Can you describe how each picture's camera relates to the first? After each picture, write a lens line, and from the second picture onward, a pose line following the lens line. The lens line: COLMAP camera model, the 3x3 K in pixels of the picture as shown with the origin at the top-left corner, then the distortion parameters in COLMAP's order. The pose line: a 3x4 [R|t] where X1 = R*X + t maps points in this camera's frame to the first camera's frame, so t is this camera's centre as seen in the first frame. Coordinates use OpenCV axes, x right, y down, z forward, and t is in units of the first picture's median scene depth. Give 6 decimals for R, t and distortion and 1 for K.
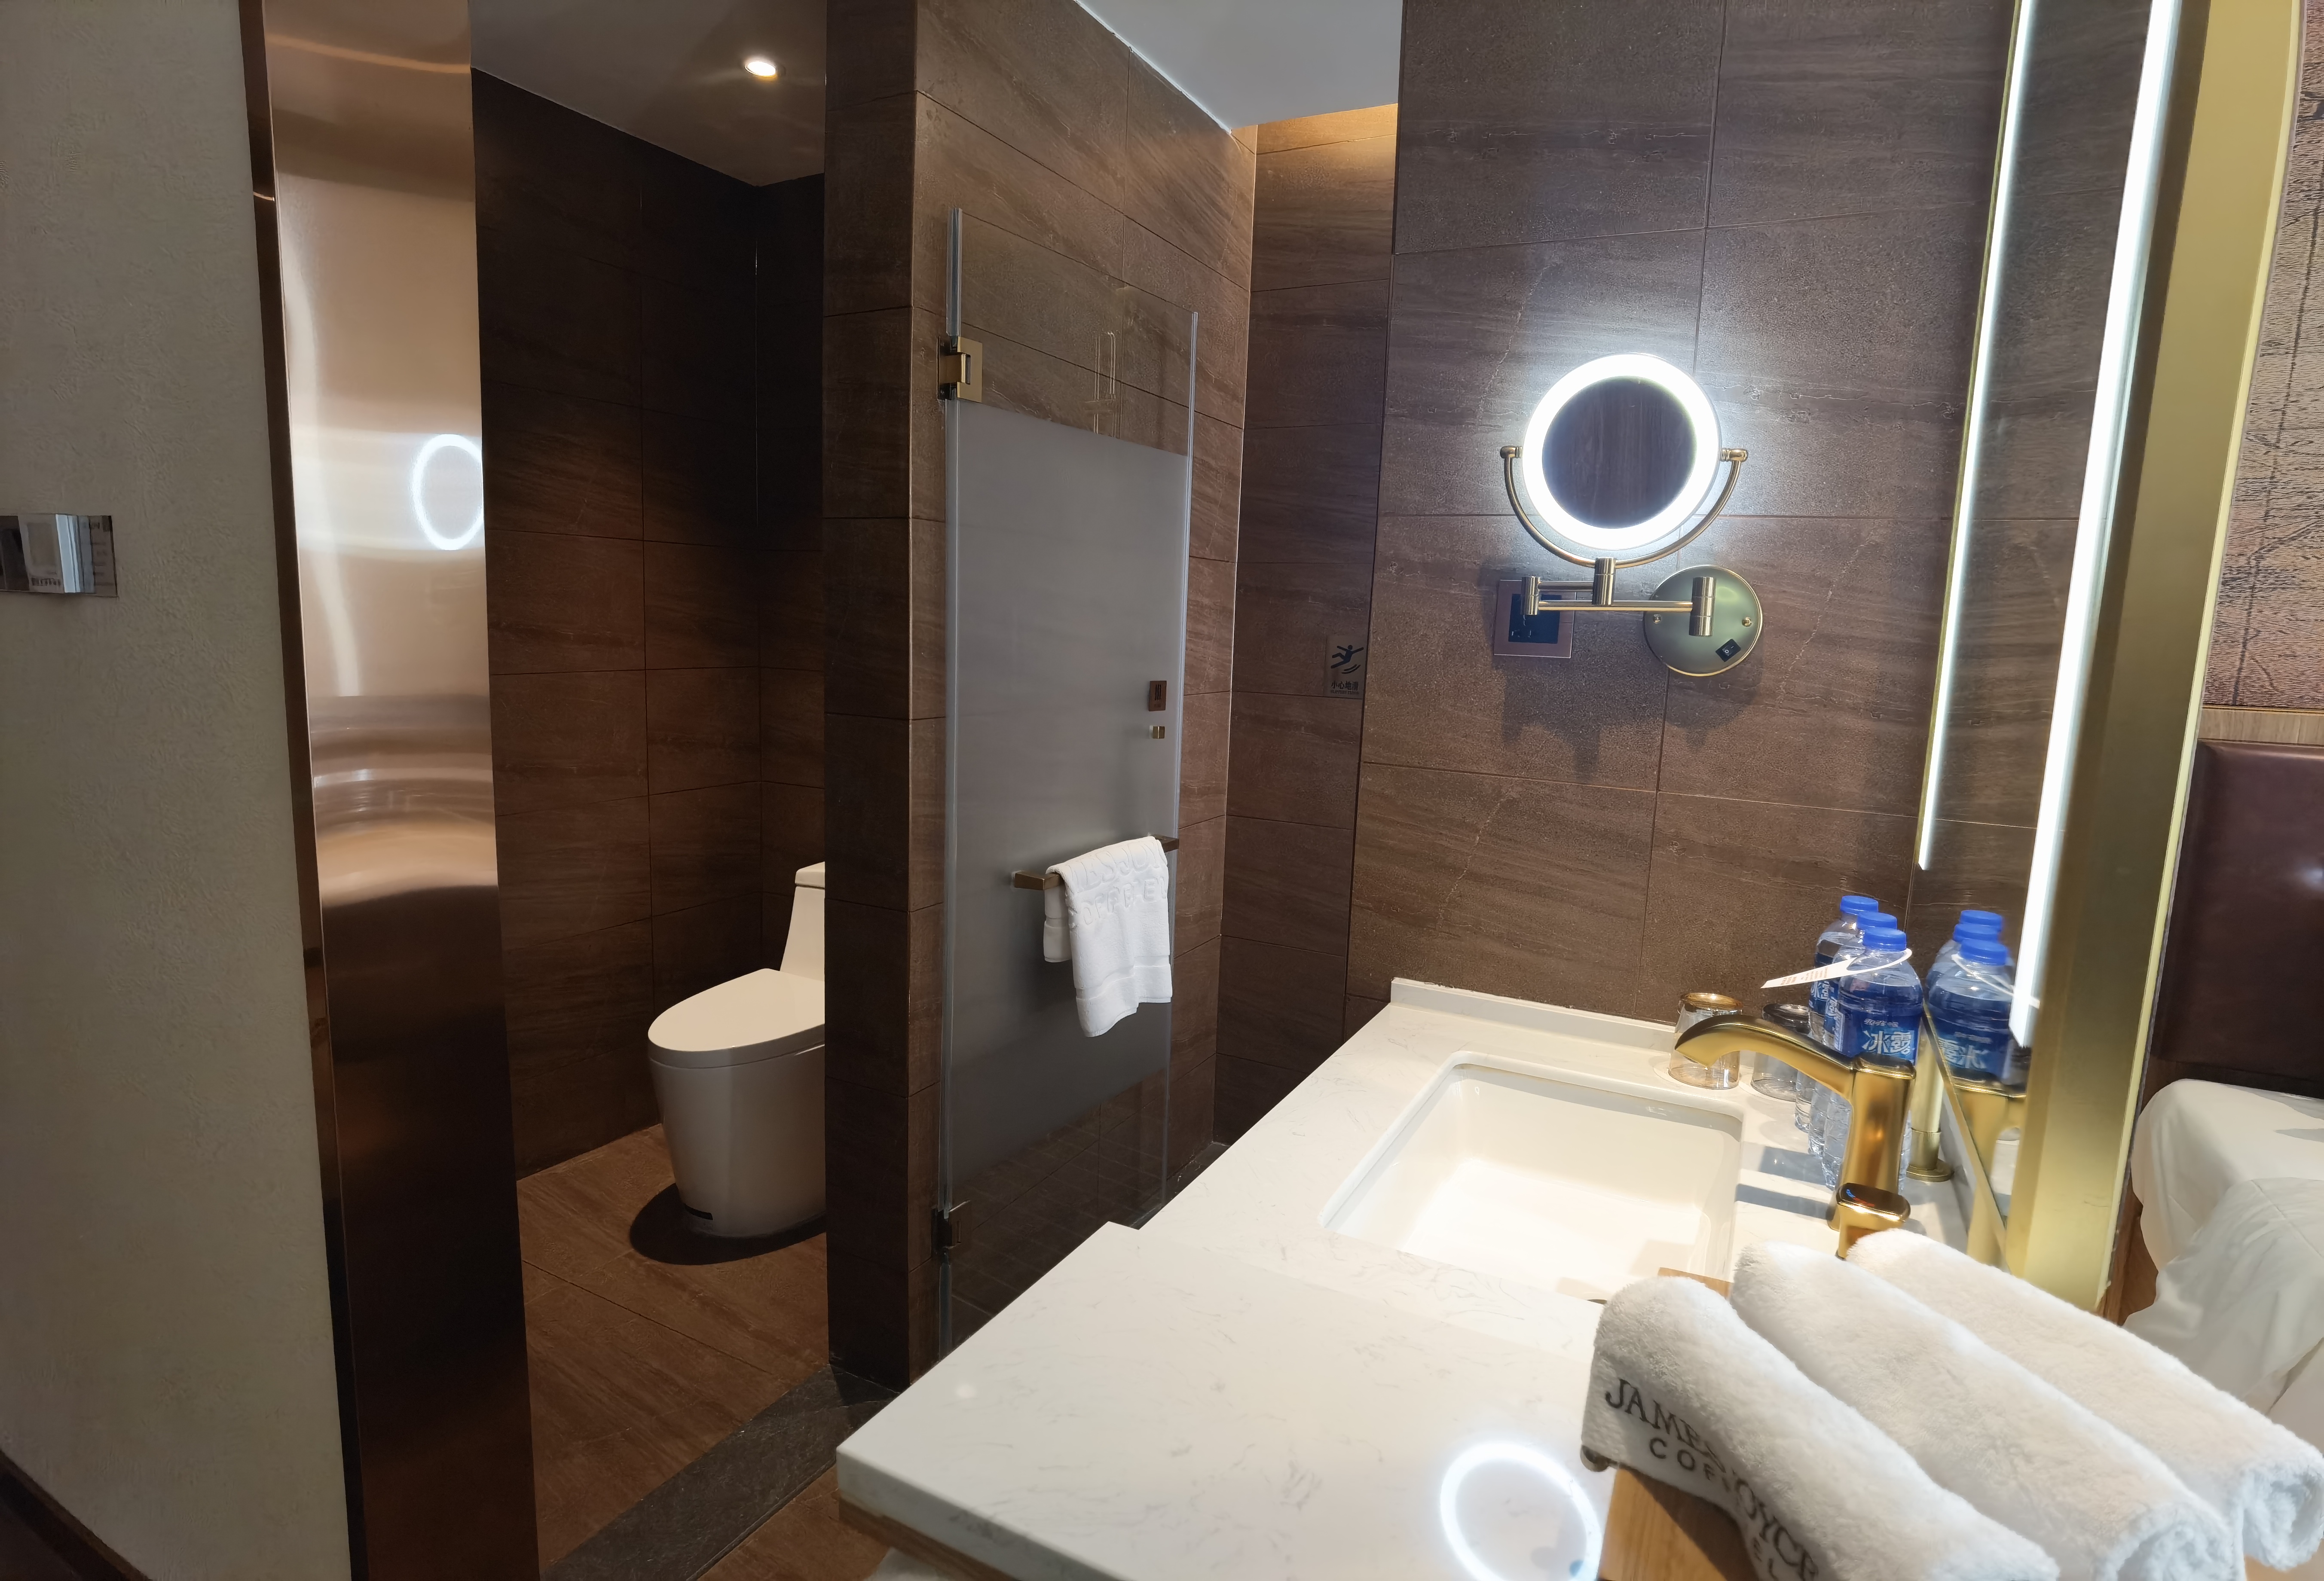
lens RADIAL K [[1194.5, 0, 1162.0], [0, 1194.5, 790.5], [0, 0, 1]] dist [-0.035992, -0.000085]
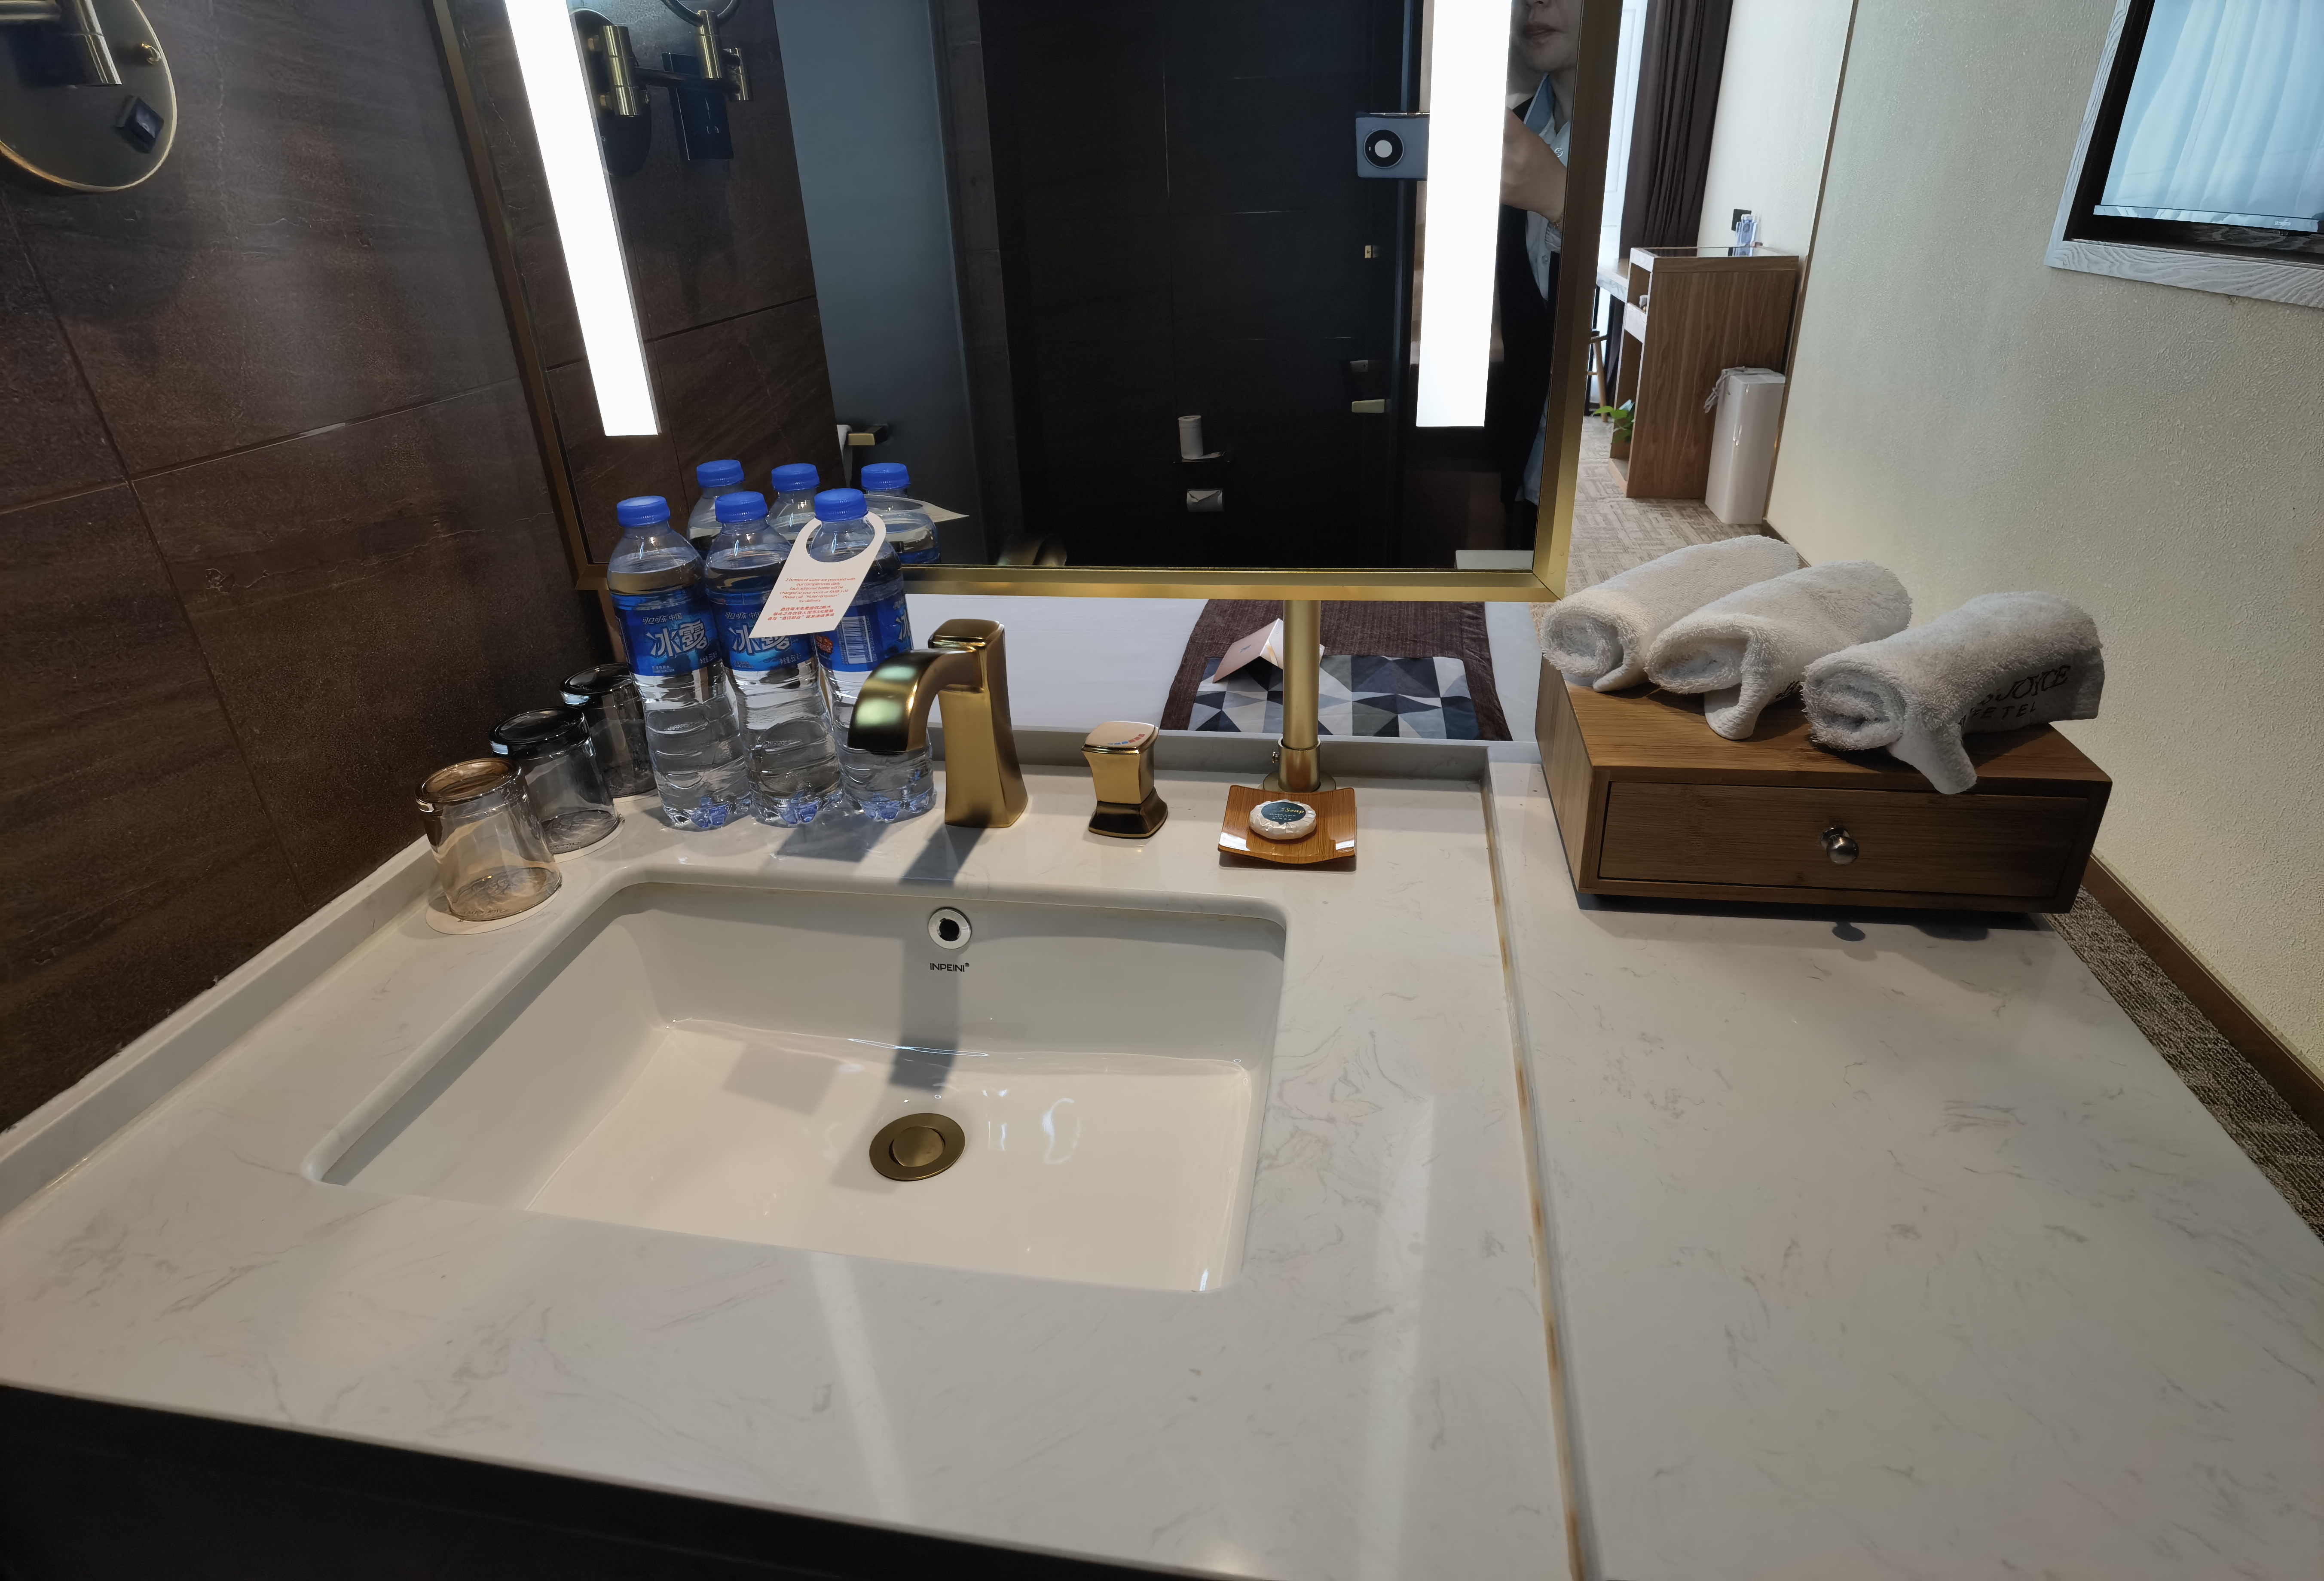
lens RADIAL K [[1176.7, 0, 1162.0], [0, 1176.7, 790.5], [0, 0, 1]] dist [-0.004222, -0.000538]
pose [[-0.299774, -0.469806, 0.830312, -0.137213], [0.169821, 0.830160, 0.531032, -0.072970], [-0.938774, 0.300194, -0.169078, 0.739600]]
